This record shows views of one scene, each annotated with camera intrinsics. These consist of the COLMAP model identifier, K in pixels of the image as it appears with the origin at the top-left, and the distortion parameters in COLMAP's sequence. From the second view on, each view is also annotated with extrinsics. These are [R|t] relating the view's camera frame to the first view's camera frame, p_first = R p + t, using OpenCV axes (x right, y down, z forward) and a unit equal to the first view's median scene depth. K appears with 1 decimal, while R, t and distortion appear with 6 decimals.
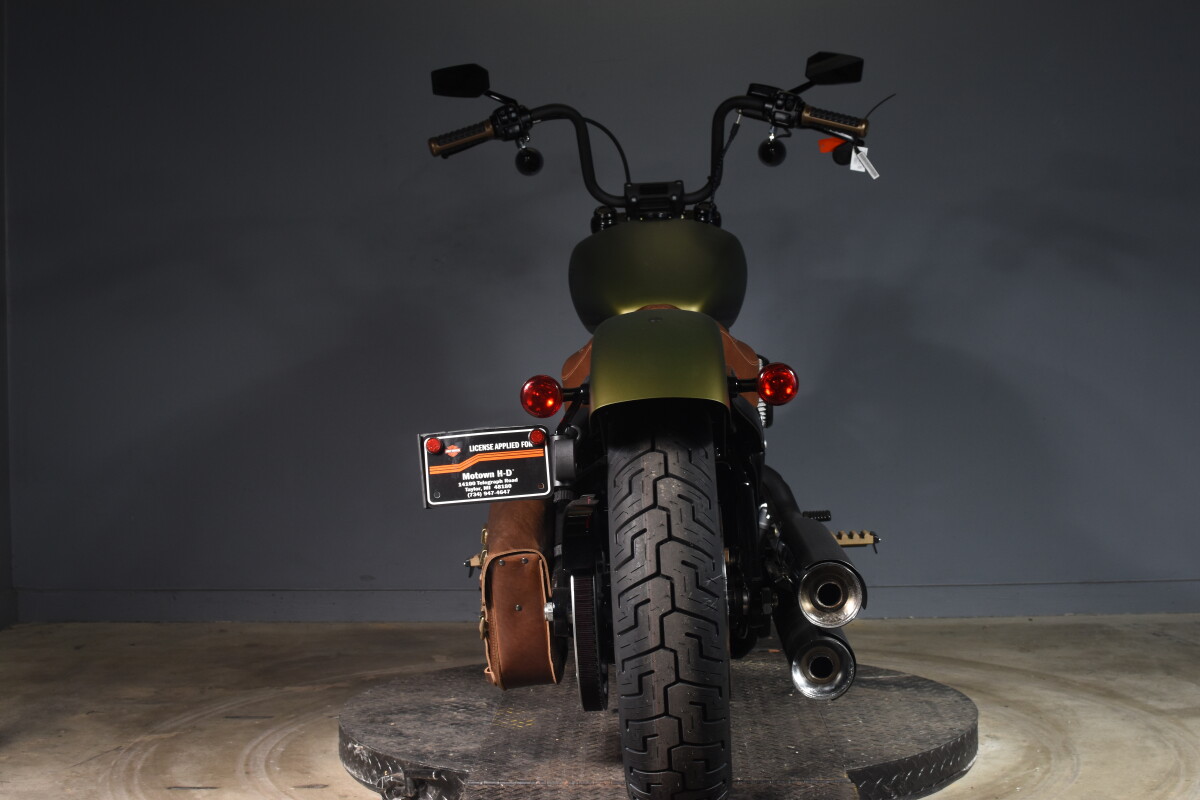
lens RADIAL K [[1782.0, 0, 600.0], [0, 1782.0, 400.0], [0, 0, 1]] dist [0.013867, 0.001166]
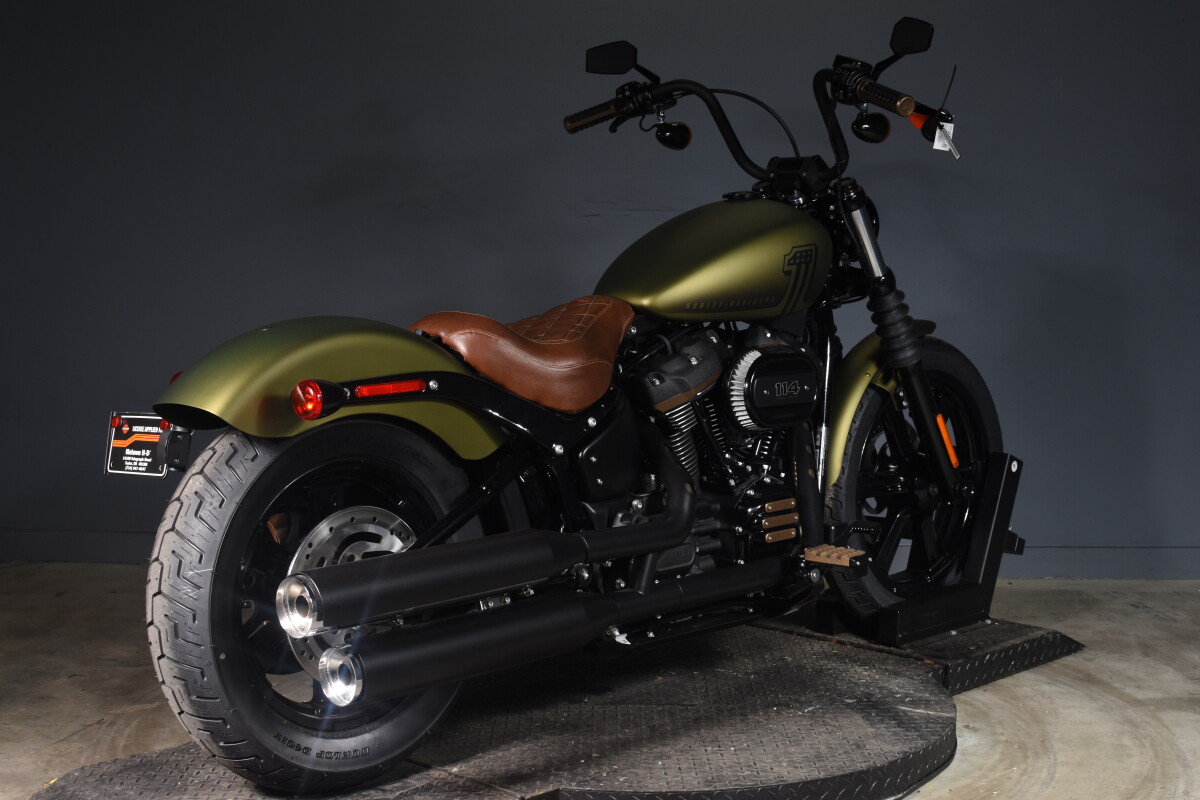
lens RADIAL K [[1846.9, 0, 600.0], [0, 1846.9, 400.0], [0, 0, 1]] dist [-0.018184, -0.000089]
pose [[0.746227, 0.098864, -0.658309, 0.951045], [-0.055112, 0.994691, 0.086909, -0.113452], [0.663406, -0.028573, 0.747714, 0.298672]]
